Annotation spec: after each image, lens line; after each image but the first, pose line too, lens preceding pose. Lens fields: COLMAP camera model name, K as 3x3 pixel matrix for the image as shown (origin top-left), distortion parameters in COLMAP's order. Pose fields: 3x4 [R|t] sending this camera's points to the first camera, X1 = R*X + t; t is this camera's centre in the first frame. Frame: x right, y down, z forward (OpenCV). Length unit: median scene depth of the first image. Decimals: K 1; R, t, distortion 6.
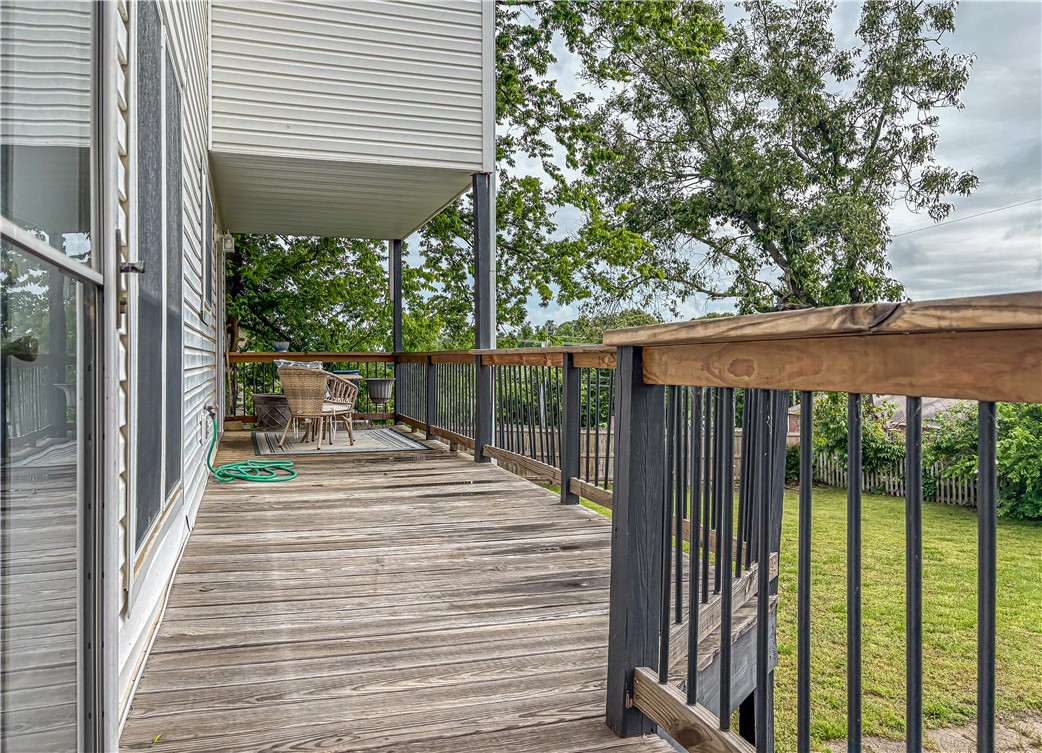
lens RADIAL K [[812.7, 0, 524.3], [0, 812.7, 348.1], [0, 0, 1]] dist [0.054952, -0.044391]
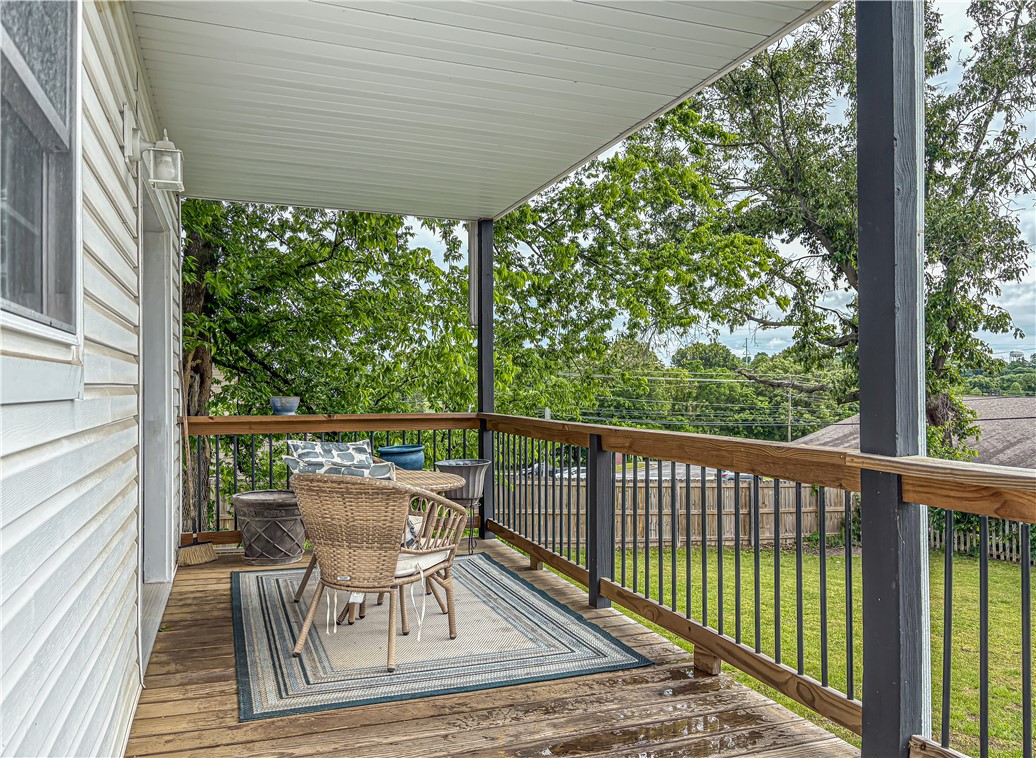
lens RADIAL K [[798.1, 0, 553.7], [0, 798.1, 389.3], [0, 0, 1]] dist [0.039116, -0.042525]
pose [[0.998245, 0.002082, 0.059189, -0.064155], [-0.003019, 0.999871, 0.015754, -0.009693], [-0.059149, -0.015905, 0.998122, 0.193219]]
